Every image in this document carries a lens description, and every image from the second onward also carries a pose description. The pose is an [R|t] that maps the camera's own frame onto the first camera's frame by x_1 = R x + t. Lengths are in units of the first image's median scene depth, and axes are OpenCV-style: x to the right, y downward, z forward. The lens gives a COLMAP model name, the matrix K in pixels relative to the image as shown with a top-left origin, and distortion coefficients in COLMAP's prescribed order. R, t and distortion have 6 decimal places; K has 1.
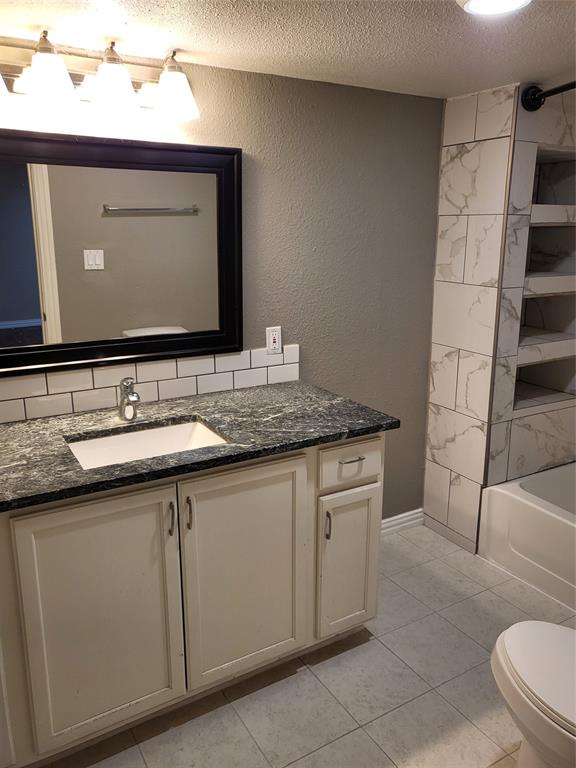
lens RADIAL K [[602.4, 0, 288.0], [0, 602.4, 385.3], [0, 0, 1]] dist [-0.039385, 0.083317]
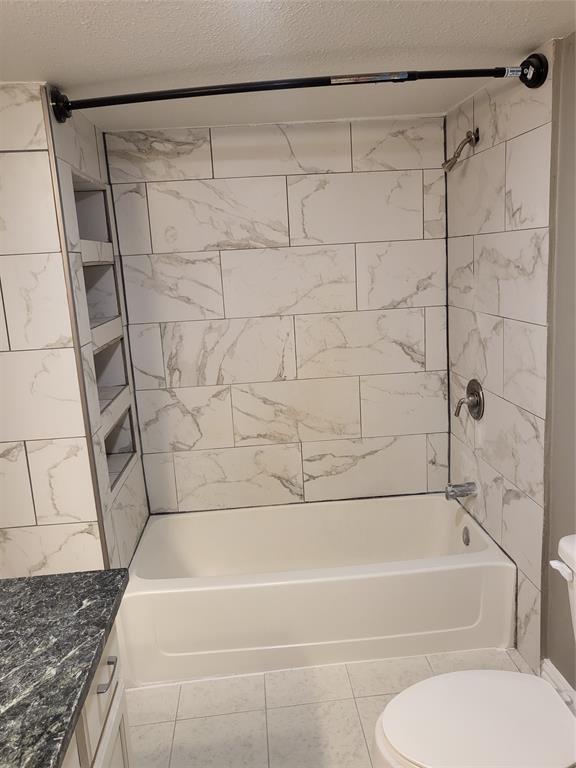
lens RADIAL K [[602.4, 0, 289.6], [0, 602.4, 378.6], [0, 0, 1]] dist [-0.039385, 0.083317]
pose [[0.440537, -0.202275, 0.874650, -0.203292], [0.280765, 0.956455, 0.079780, -0.110600], [-0.852701, 0.210425, 0.478145, 0.420628]]
